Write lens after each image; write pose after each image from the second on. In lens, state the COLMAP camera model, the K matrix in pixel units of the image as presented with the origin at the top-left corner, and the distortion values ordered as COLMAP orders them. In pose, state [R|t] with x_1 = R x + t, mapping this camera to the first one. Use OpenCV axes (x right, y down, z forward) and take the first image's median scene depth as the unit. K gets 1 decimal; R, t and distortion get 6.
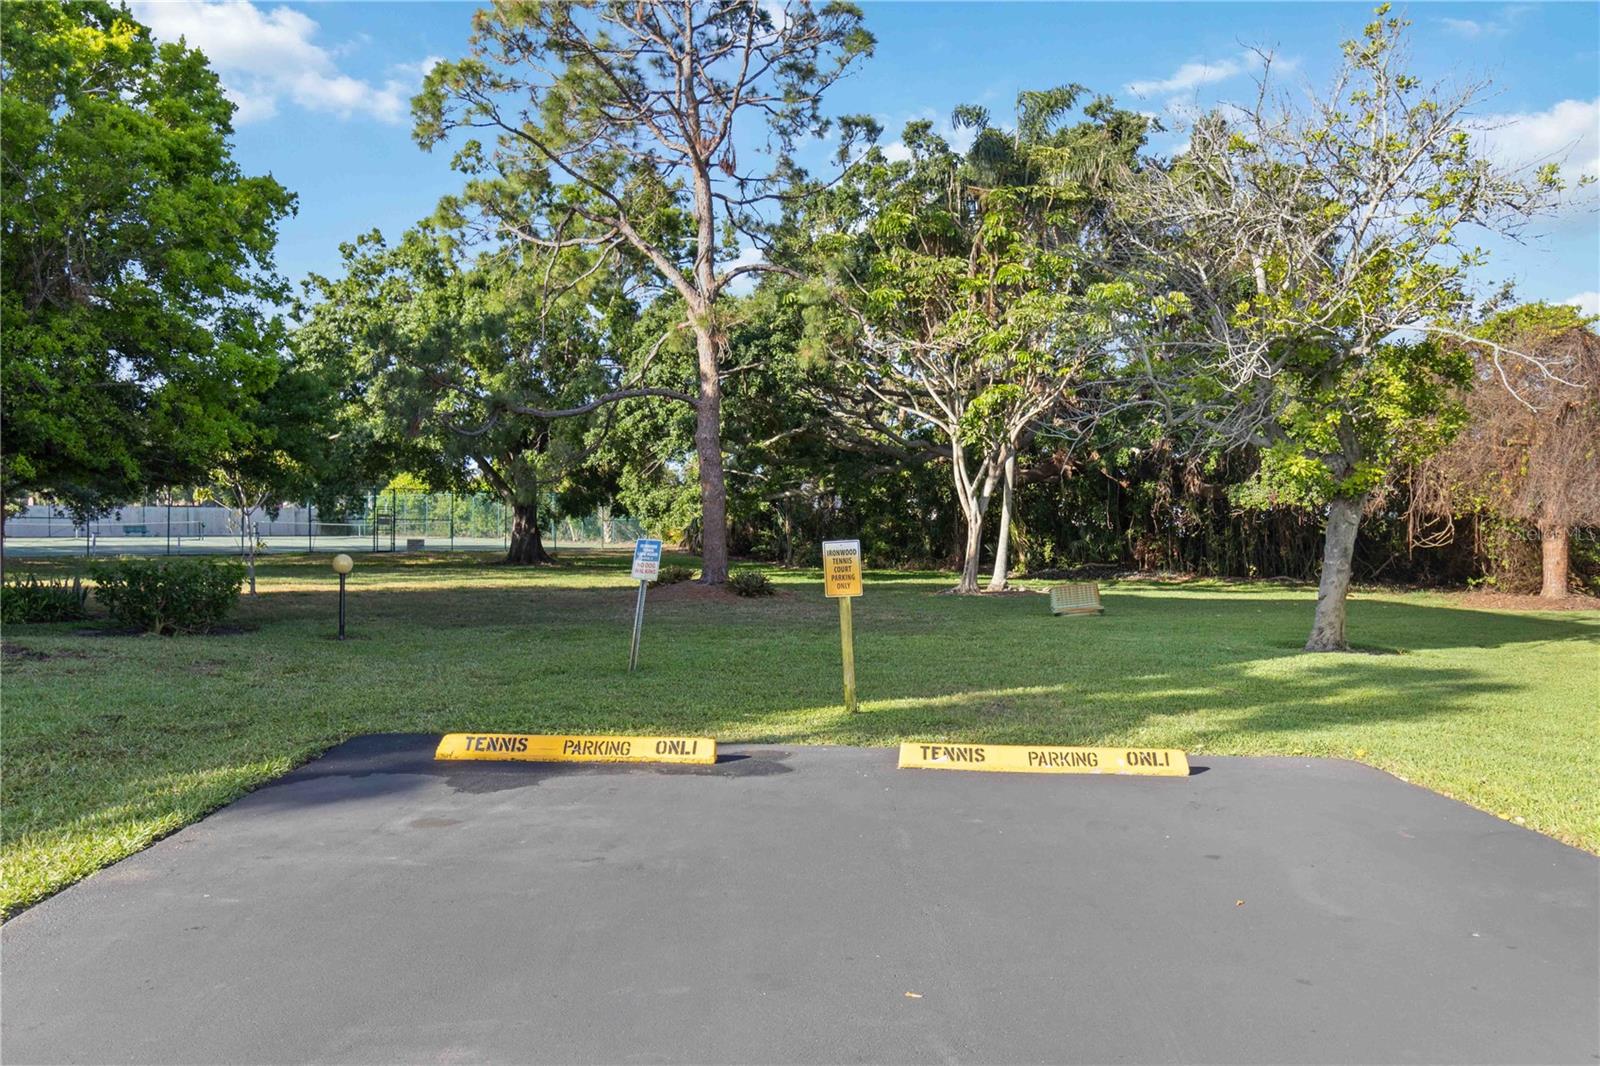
lens RADIAL K [[1337.6, 0, 800.3], [0, 1337.6, 532.0], [0, 0, 1]] dist [-0.003662, 0.000408]
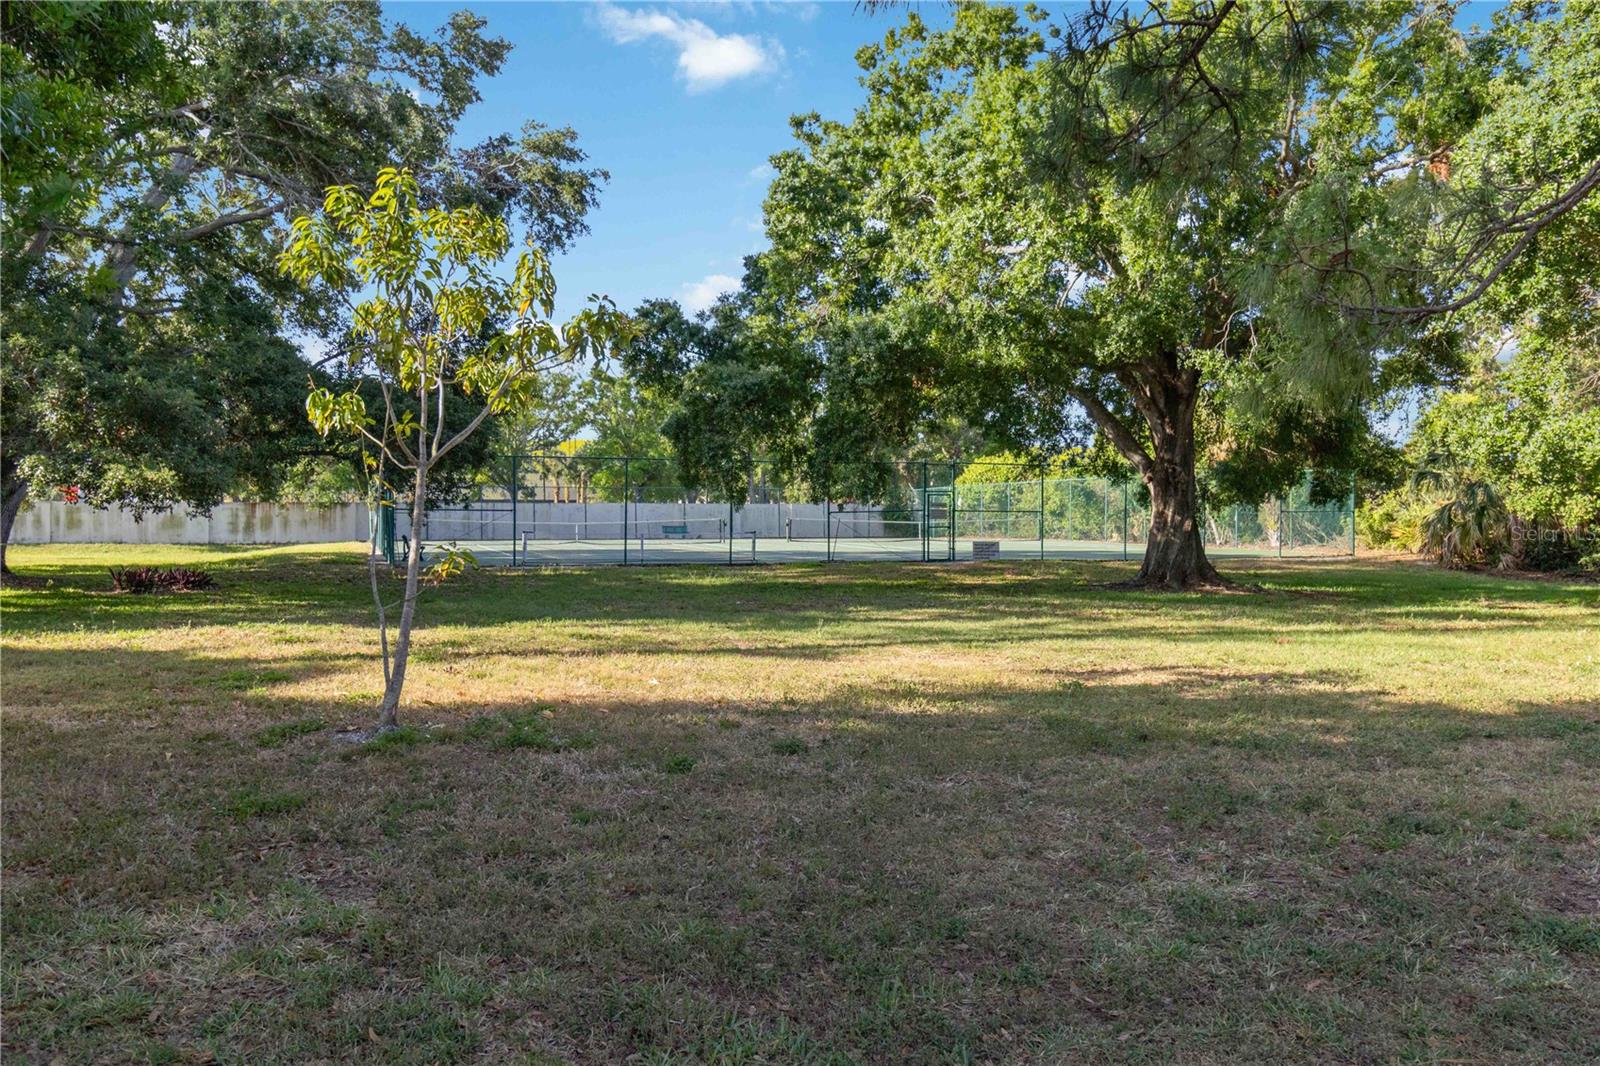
lens RADIAL K [[1337.6, 0, 800.1], [0, 1337.6, 532.9], [0, 0, 1]] dist [-0.003662, 0.000408]
pose [[0.907920, -0.003246, -0.419131, -0.105102], [0.002584, 0.999994, -0.002148, 0.002326], [0.419135, 0.000867, 0.907923, 0.400067]]
